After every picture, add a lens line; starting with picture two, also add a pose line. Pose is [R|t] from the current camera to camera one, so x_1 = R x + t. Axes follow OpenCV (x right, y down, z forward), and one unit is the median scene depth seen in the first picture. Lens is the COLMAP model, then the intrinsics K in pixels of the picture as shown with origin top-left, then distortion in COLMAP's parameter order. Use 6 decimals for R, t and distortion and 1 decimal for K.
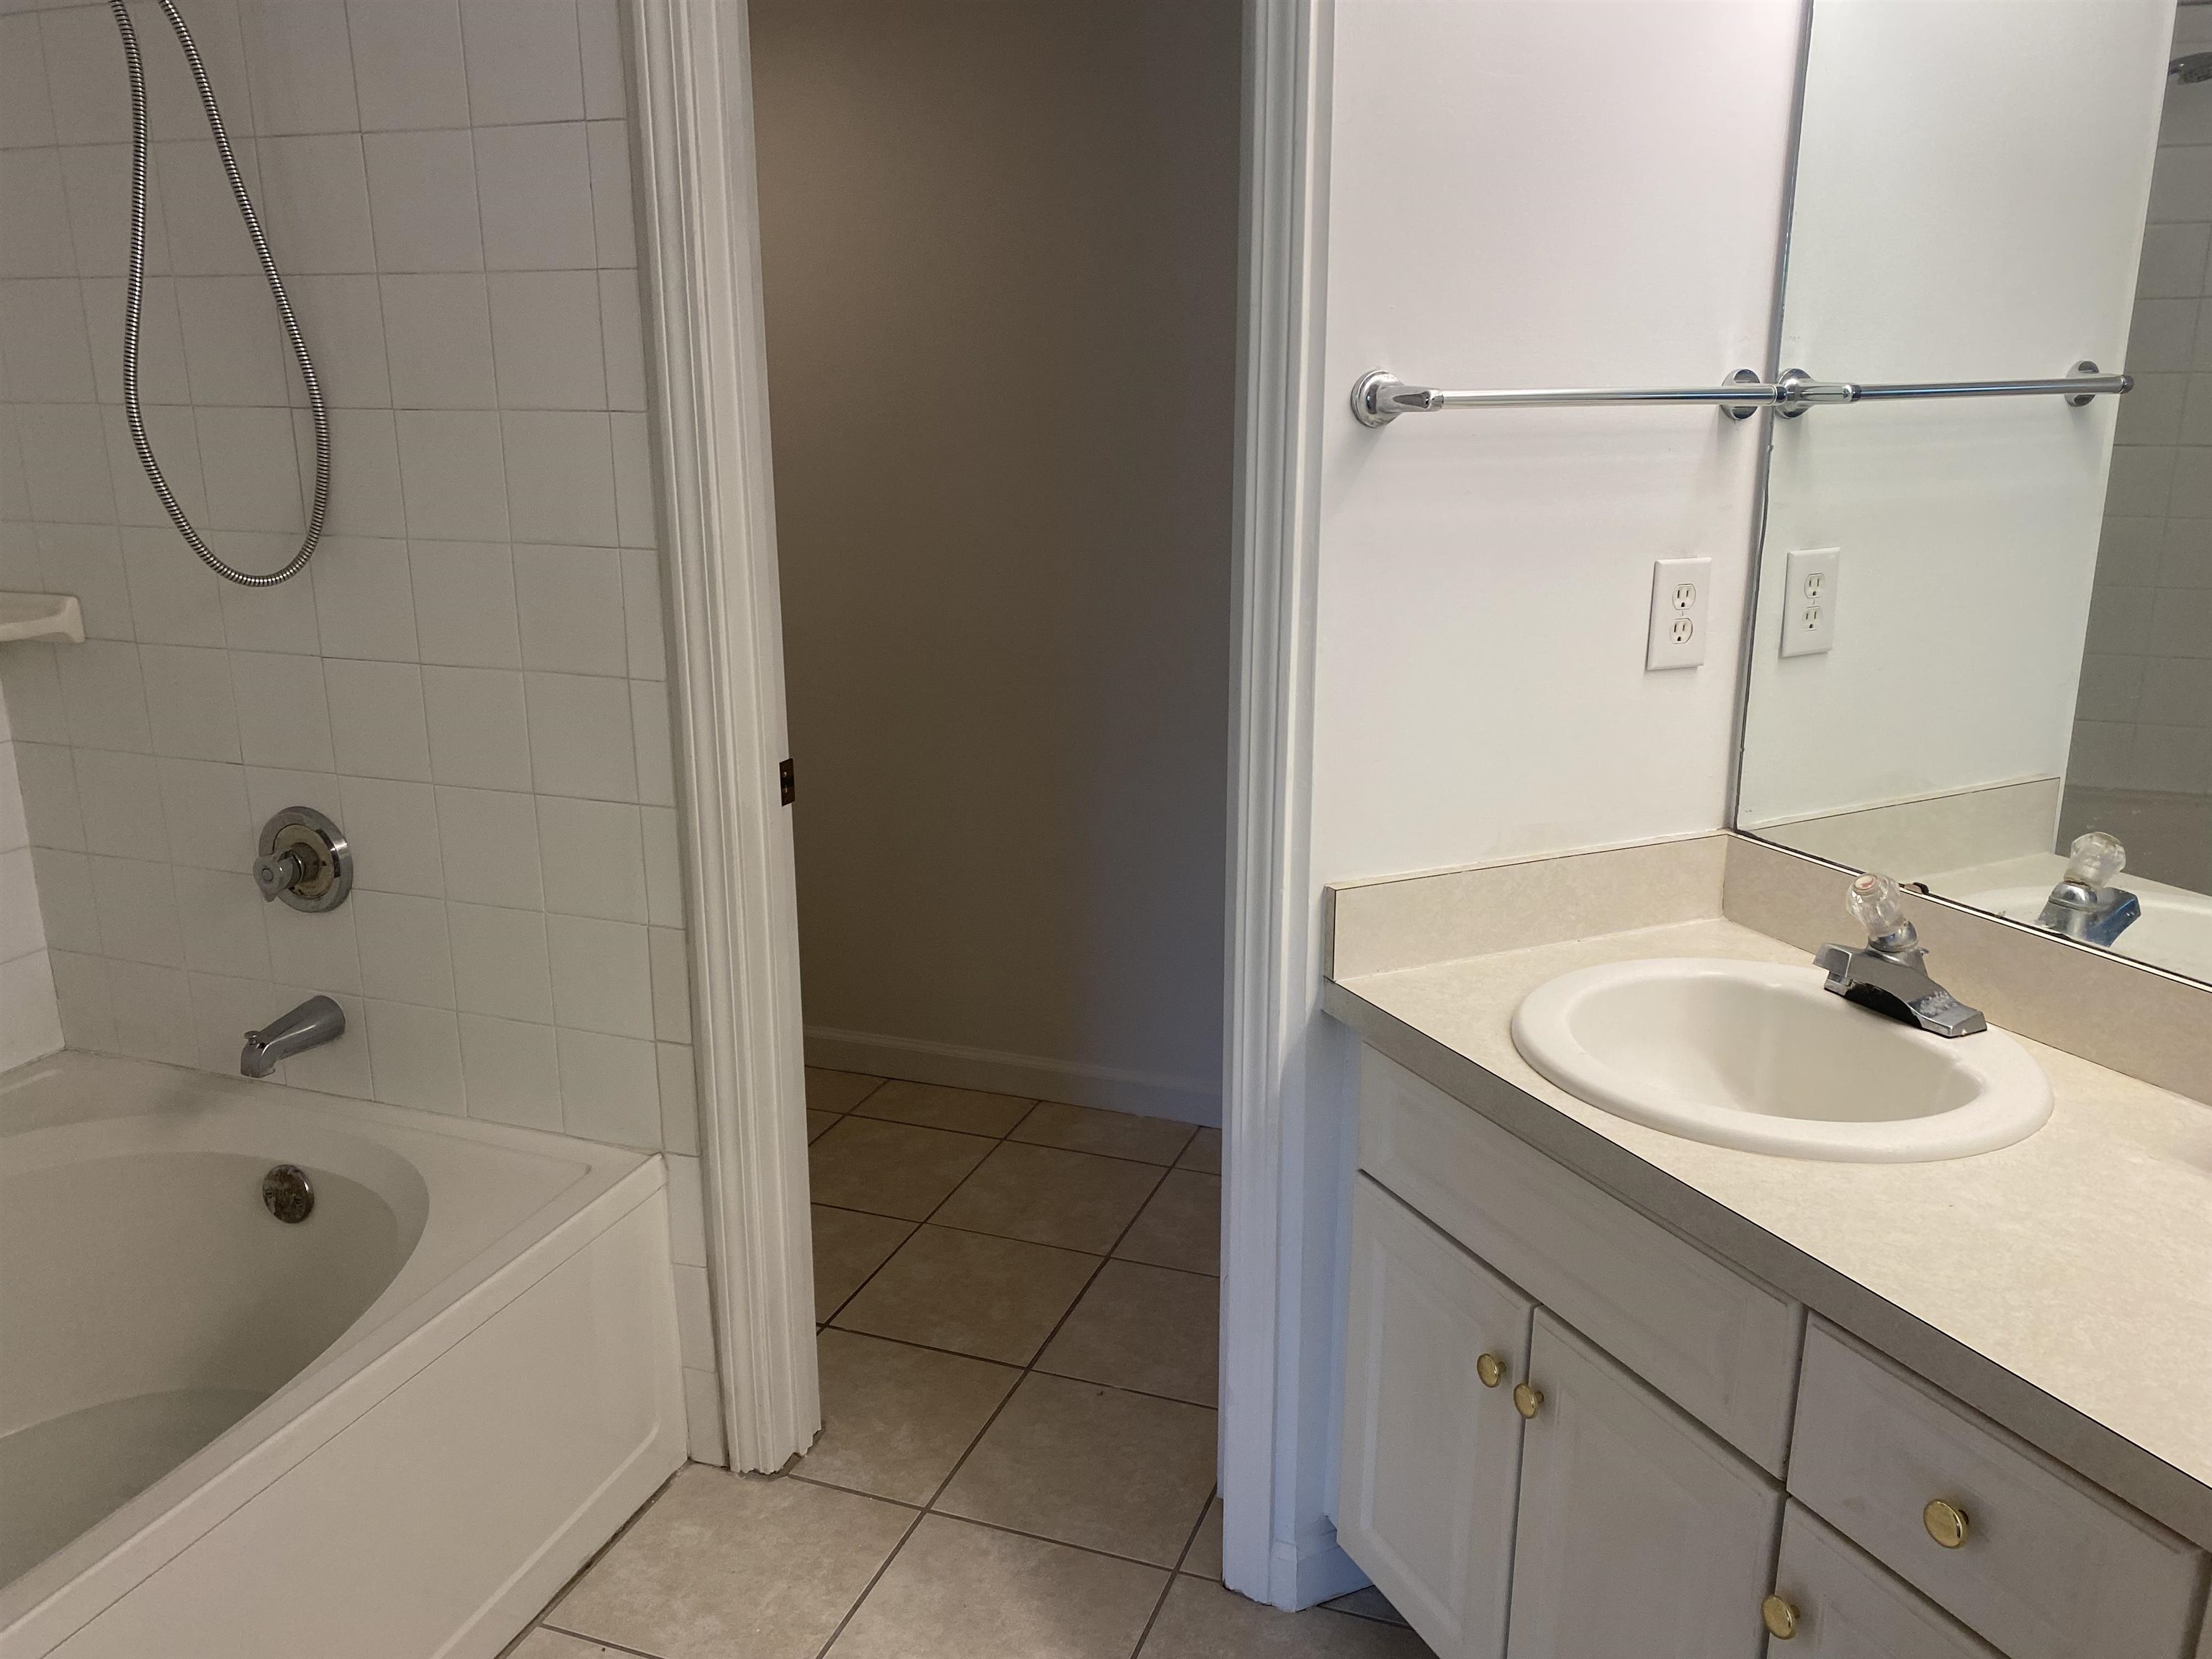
lens RADIAL K [[1717.1, 0, 1106.2], [0, 1717.1, 802.5], [0, 0, 1]] dist [0.070790, -0.088102]
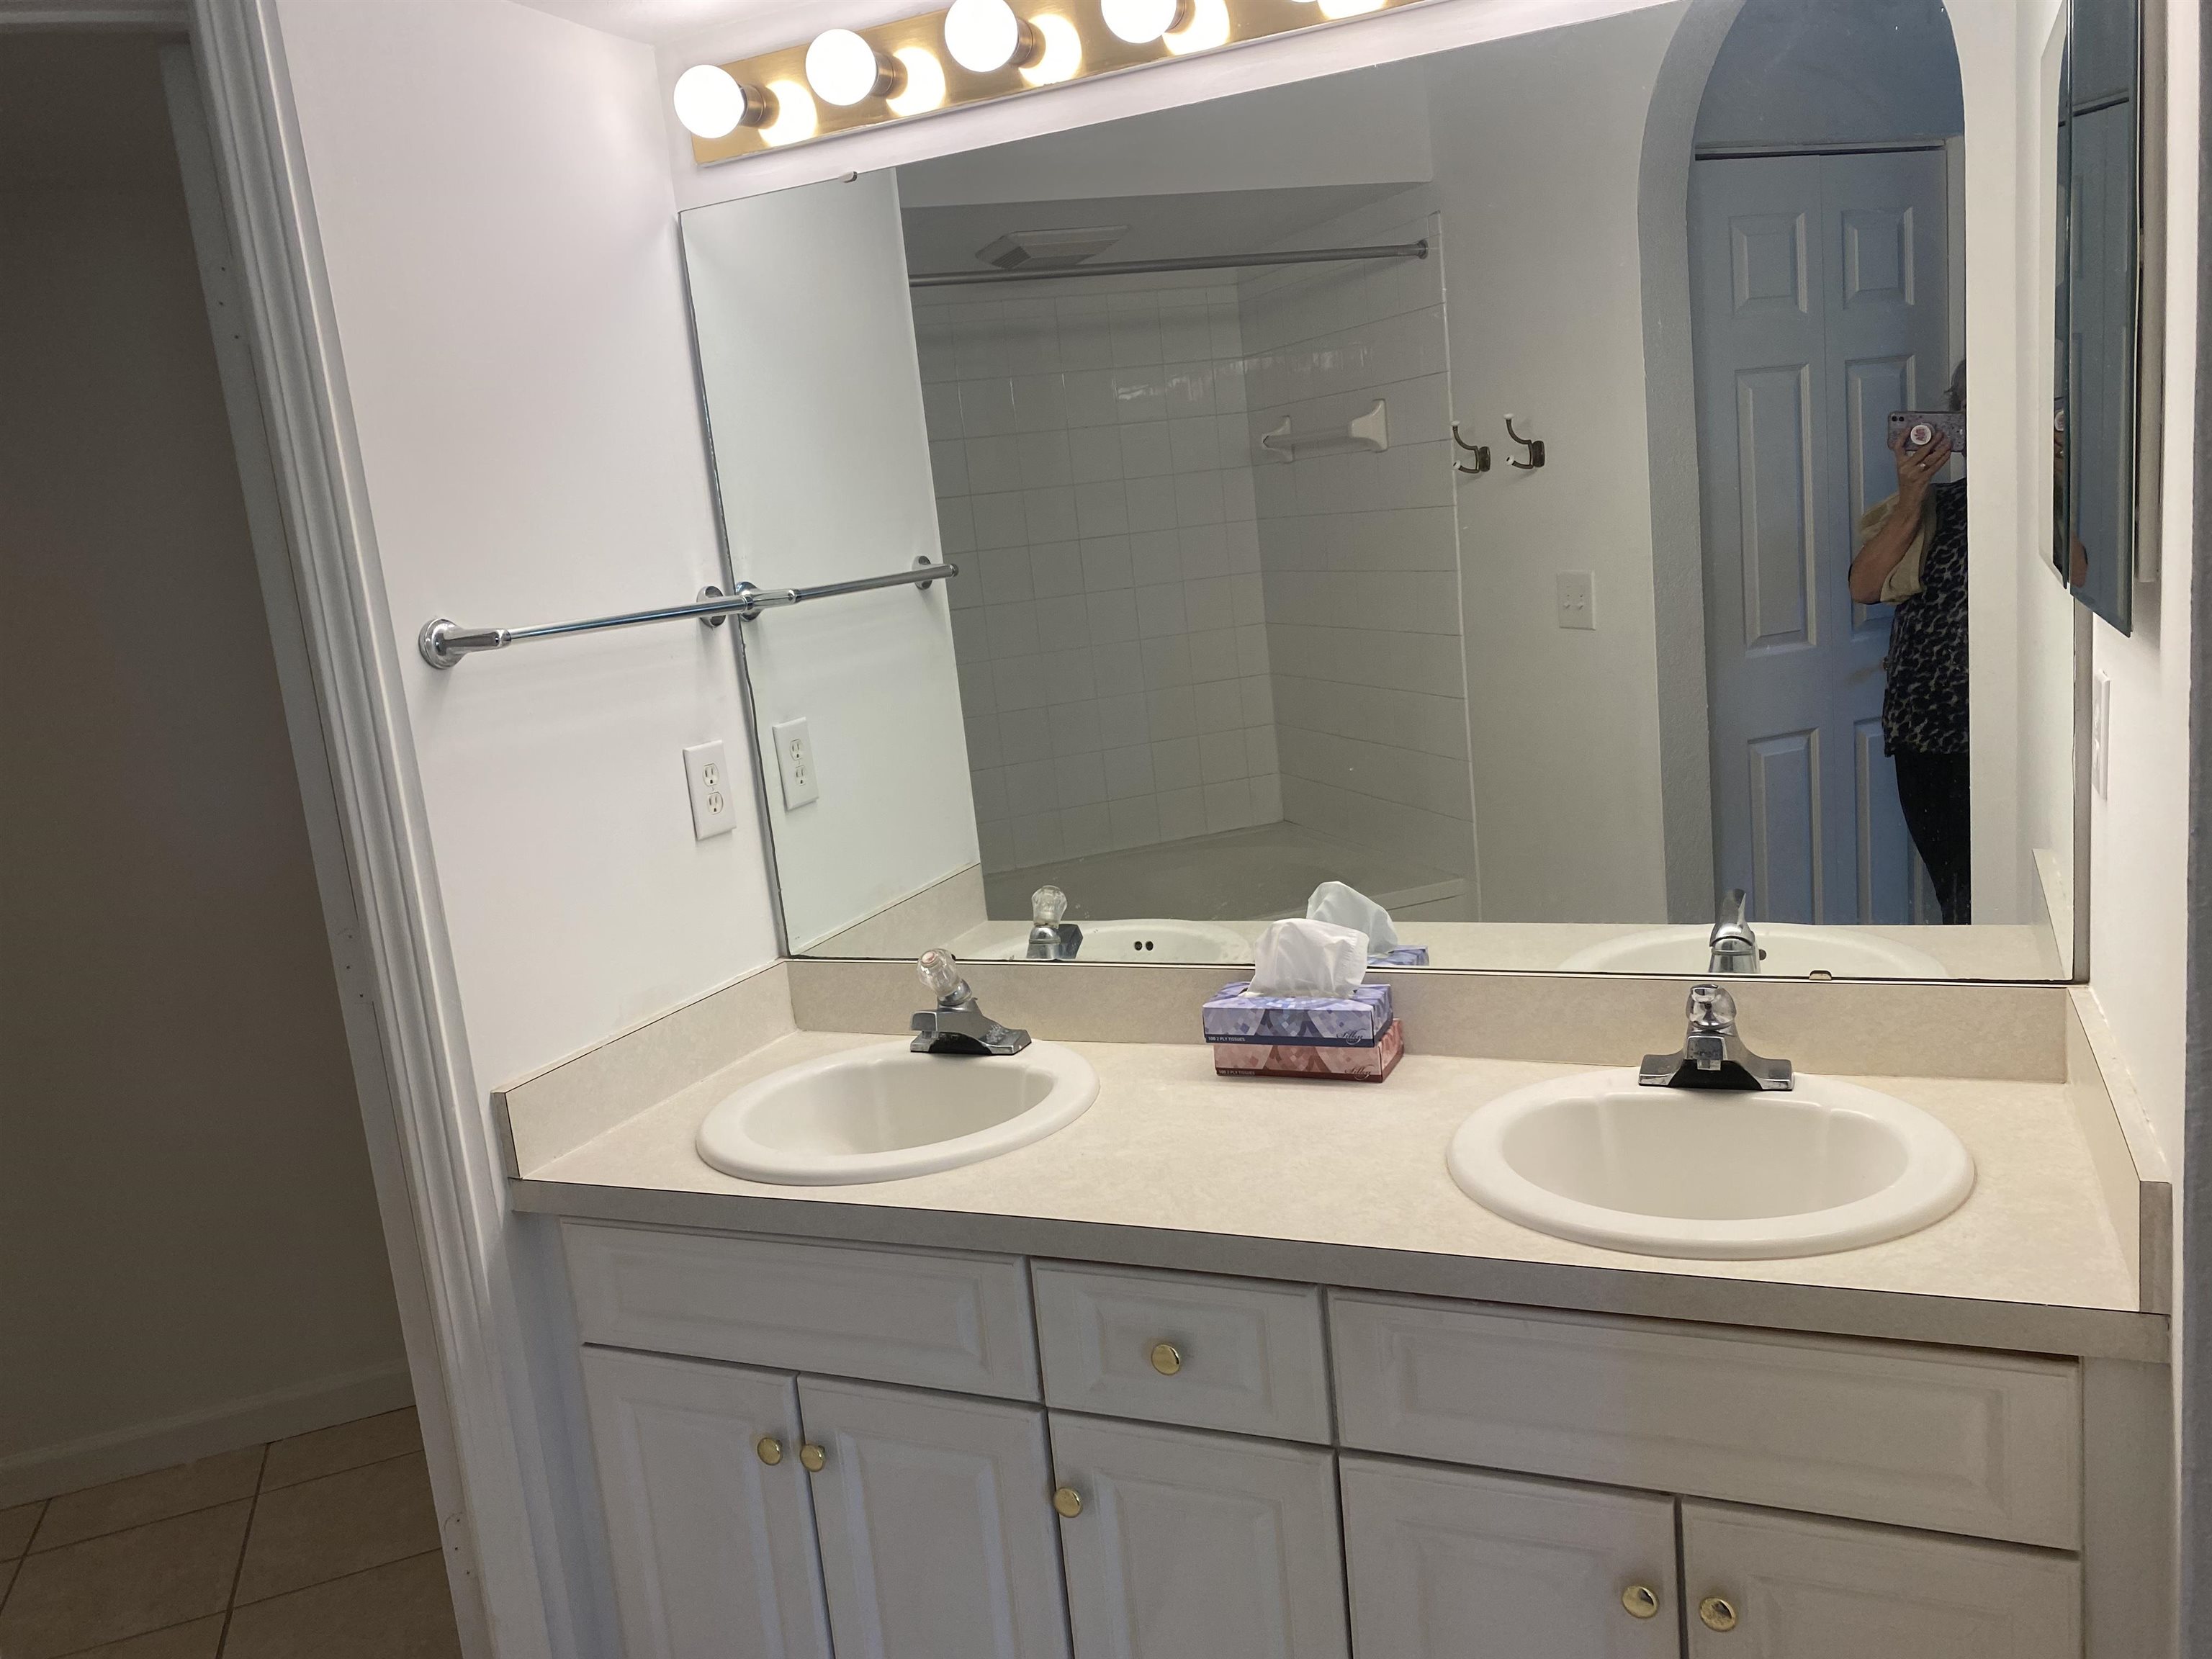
lens RADIAL K [[1717.1, 0, 1106.2], [0, 1717.1, 802.5], [0, 0, 1]] dist [0.070790, -0.088102]
pose [[0.755567, -0.184413, 0.628579, -0.221314], [0.261484, 0.964701, -0.031285, 0.008509], [-0.600621, 0.188001, 0.777116, -0.087690]]
